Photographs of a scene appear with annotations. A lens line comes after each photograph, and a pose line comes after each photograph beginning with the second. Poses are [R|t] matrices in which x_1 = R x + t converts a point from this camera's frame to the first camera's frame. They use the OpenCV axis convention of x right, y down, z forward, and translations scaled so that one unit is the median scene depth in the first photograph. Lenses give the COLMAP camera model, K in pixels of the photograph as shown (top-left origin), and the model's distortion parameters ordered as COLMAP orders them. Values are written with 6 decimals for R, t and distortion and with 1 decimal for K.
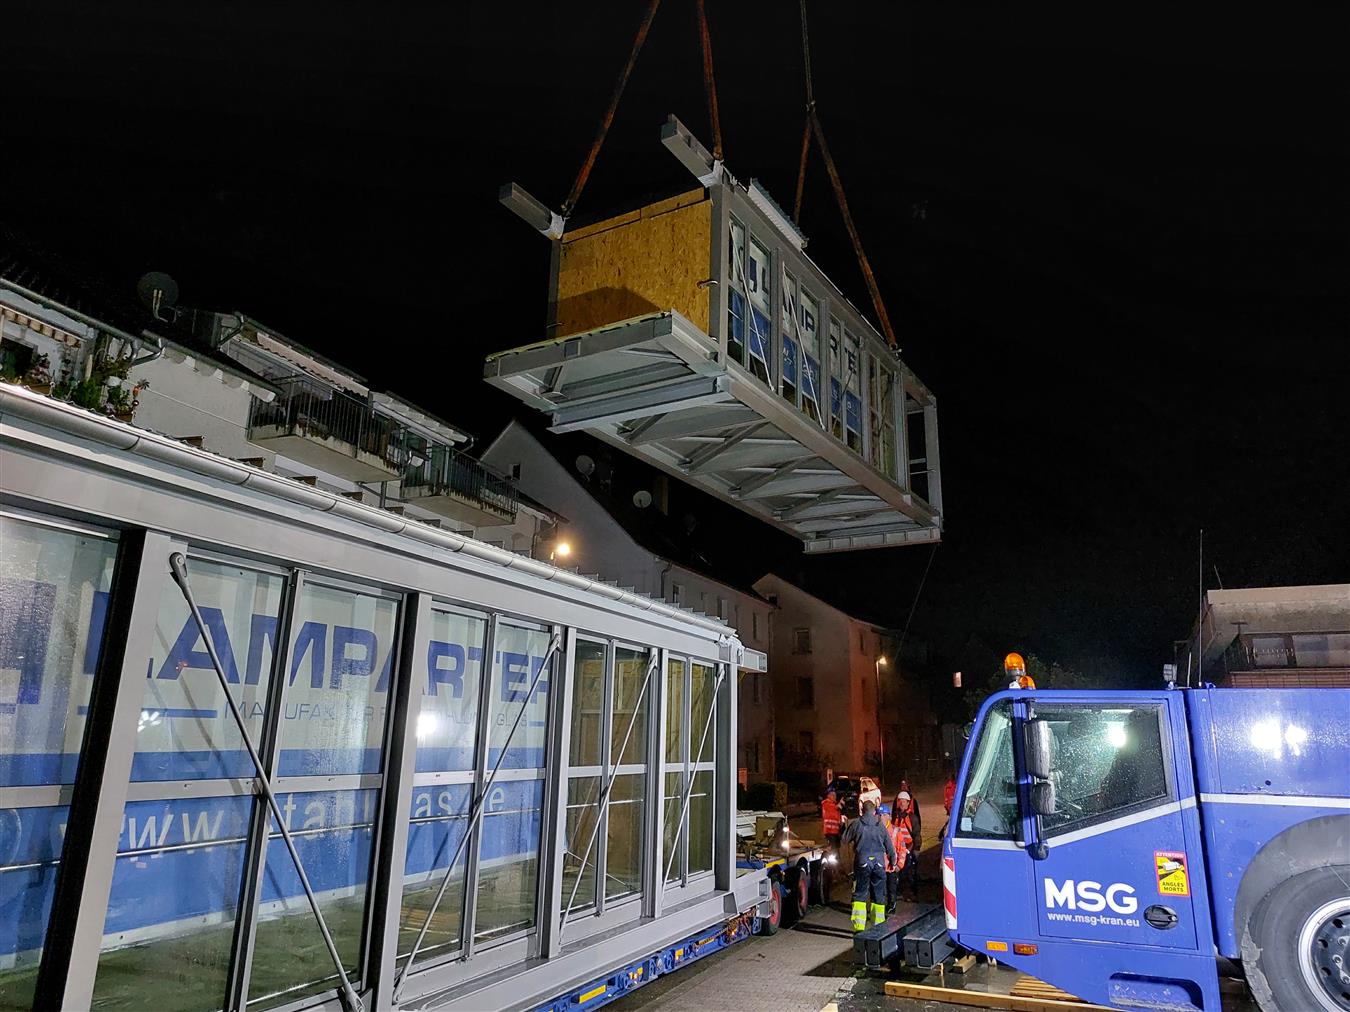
lens RADIAL K [[978.6, 0, 674.1], [0, 978.6, 483.3], [0, 0, 1]] dist [0.039845, -0.001626]
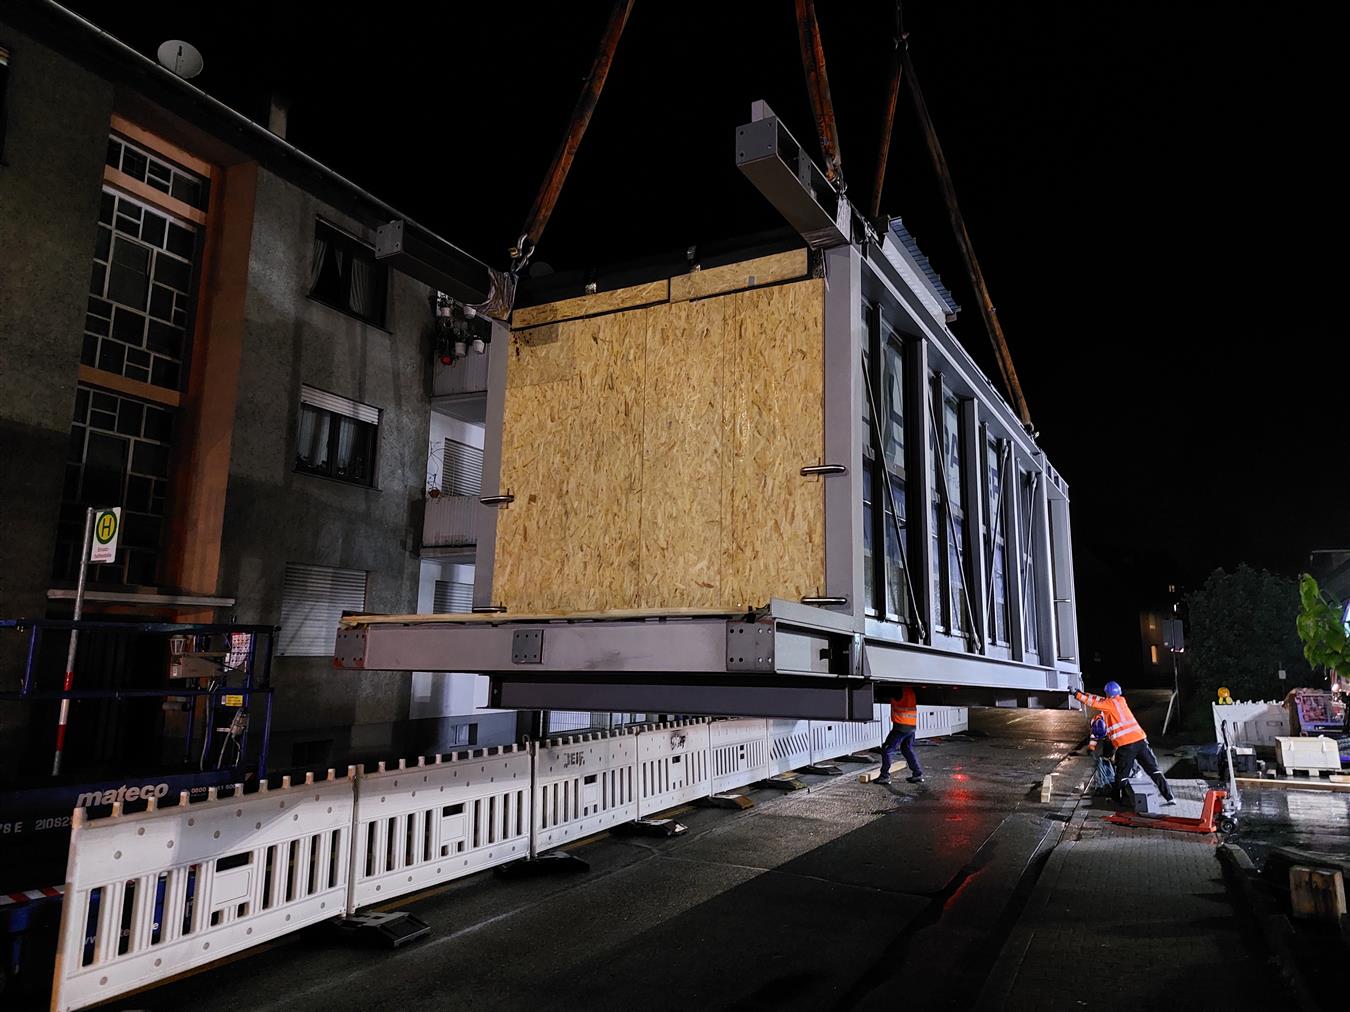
lens RADIAL K [[978.6, 0, 674.1], [0, 978.6, 483.3], [0, 0, 1]] dist [0.039845, -0.001626]
pose [[0.999312, 0.009321, 0.035905, -0.045645], [-0.012239, 0.996562, 0.081936, -0.203366], [-0.035018, -0.082319, 0.995991, 0.469197]]
